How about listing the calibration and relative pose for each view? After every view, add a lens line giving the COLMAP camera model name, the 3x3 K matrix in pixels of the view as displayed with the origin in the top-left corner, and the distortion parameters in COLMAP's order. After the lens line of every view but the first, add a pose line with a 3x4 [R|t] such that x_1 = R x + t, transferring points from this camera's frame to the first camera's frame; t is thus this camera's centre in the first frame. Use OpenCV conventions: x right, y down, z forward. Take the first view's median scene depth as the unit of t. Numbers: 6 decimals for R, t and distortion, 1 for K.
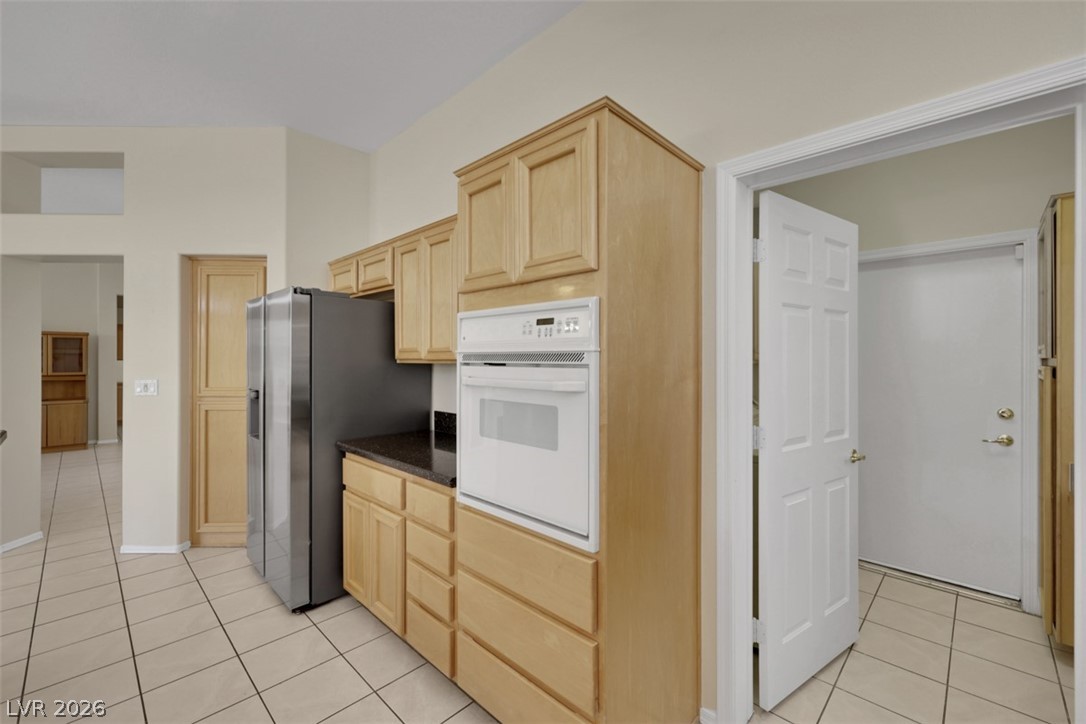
lens RADIAL K [[449.3, 0, 538.8], [0, 449.3, 361.7], [0, 0, 1]] dist [-0.001602, 0.000884]
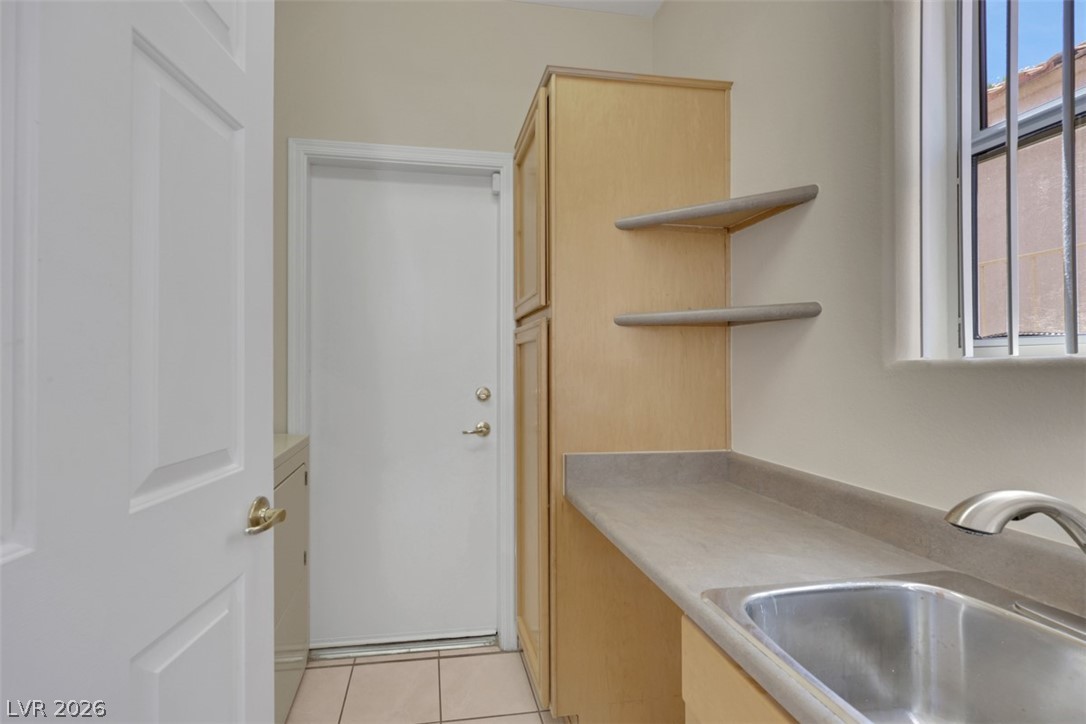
lens RADIAL K [[583.2, 0, 538.6], [0, 583.2, 358.2], [0, 0, 1]] dist [-0.000420, -0.000113]
pose [[0.582871, -0.004182, 0.812554, 0.298993], [-0.000442, 0.999985, 0.005464, 0.050979], [-0.812565, -0.003544, 0.582860, 0.356949]]
